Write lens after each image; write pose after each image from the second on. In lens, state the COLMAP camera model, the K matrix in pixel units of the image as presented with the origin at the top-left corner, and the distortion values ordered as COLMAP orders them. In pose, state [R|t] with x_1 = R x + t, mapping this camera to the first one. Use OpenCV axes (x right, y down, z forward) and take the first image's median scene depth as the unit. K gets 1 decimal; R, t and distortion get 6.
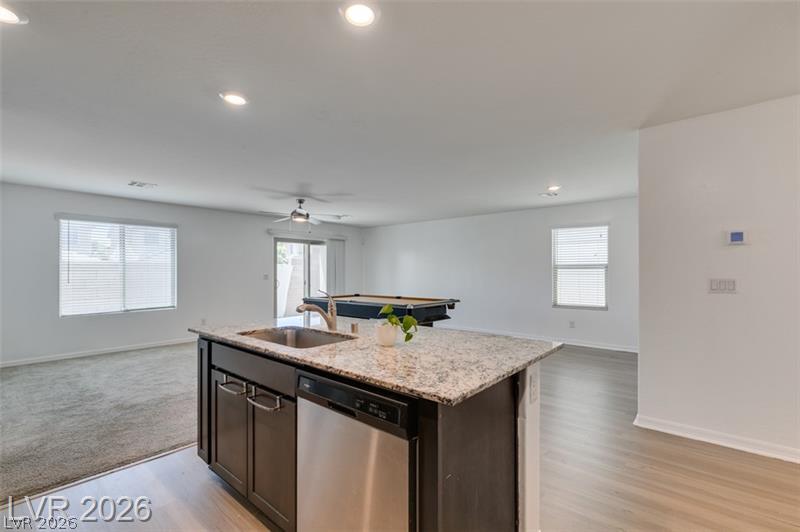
lens RADIAL K [[357.5, 0, 401.4], [0, 357.5, 268.9], [0, 0, 1]] dist [0.000817, -0.001210]
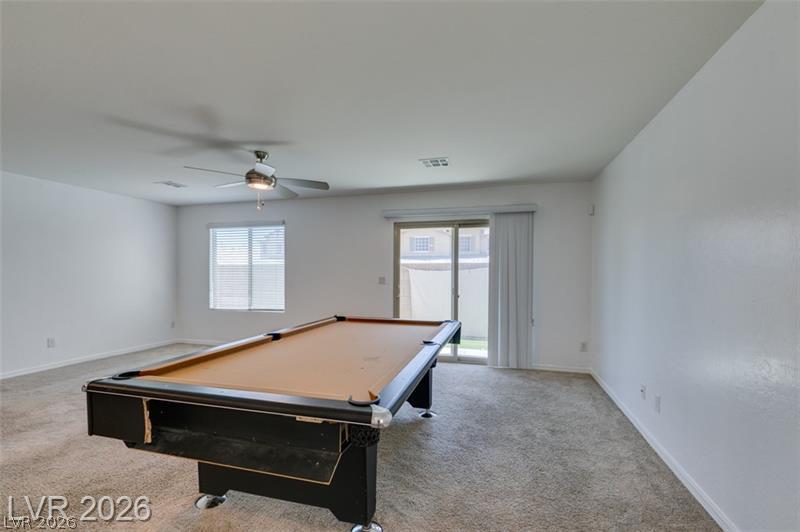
lens RADIAL K [[357.5, 0, 399.6], [0, 357.5, 277.4], [0, 0, 1]] dist [0.000817, -0.001210]
pose [[0.408393, 0.013237, -0.912710, 0.336753], [0.003552, 0.999864, 0.016090, 0.006491], [0.912799, -0.009813, 0.408290, 0.895556]]
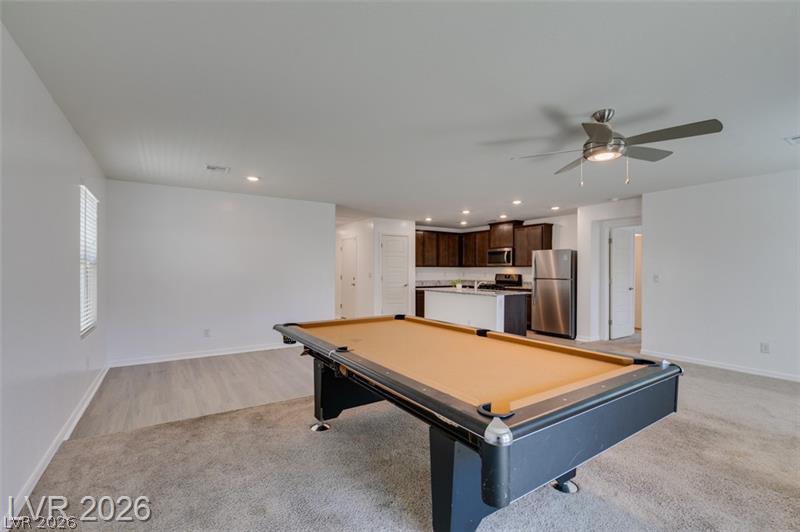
lens RADIAL K [[357.5, 0, 395.6], [0, 357.5, 269.2], [0, 0, 1]] dist [0.000817, -0.001210]
pose [[-0.955060, -0.002353, 0.296402, -0.155913], [-0.004661, 0.999964, -0.007078, 0.007524], [-0.296374, -0.008141, -0.955037, 1.402522]]
